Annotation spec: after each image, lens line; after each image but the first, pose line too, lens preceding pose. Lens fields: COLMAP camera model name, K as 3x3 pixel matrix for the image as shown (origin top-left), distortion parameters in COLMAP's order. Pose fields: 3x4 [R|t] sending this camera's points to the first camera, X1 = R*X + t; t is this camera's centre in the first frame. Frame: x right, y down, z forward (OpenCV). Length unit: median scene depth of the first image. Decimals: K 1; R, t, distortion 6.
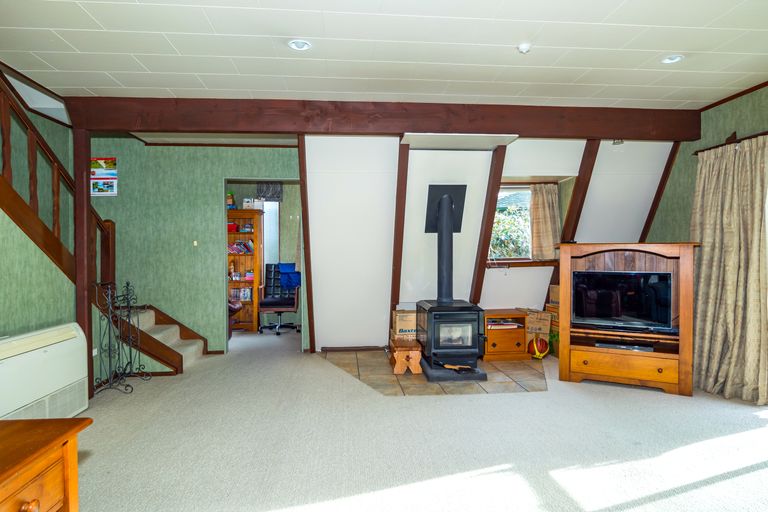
lens RADIAL K [[482.5, 0, 384.0], [0, 482.5, 256.0], [0, 0, 1]] dist [-0.002674, 0.000627]
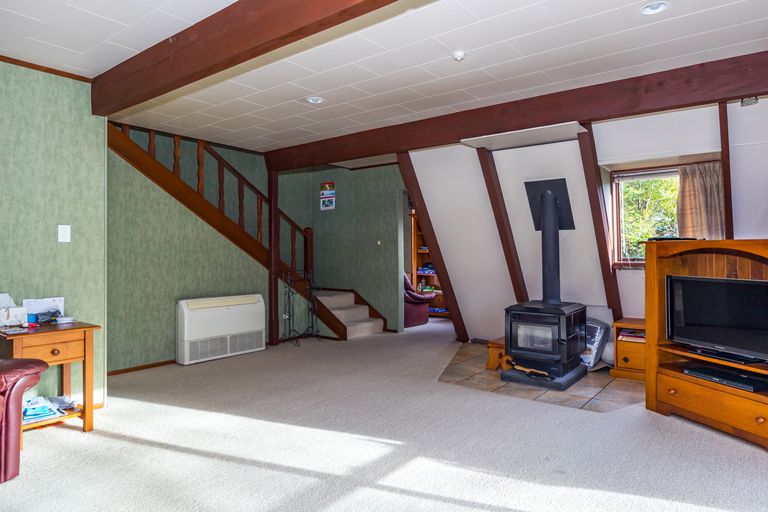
lens RADIAL K [[472.8, 0, 355.9], [0, 472.8, 247.9], [0, 0, 1]] dist [0.001700, 0.001012]
pose [[0.722034, 0.000390, -0.691858, 0.538852], [-0.005454, 0.999972, -0.005128, -0.007455], [0.691836, 0.007476, 0.722016, 0.074081]]
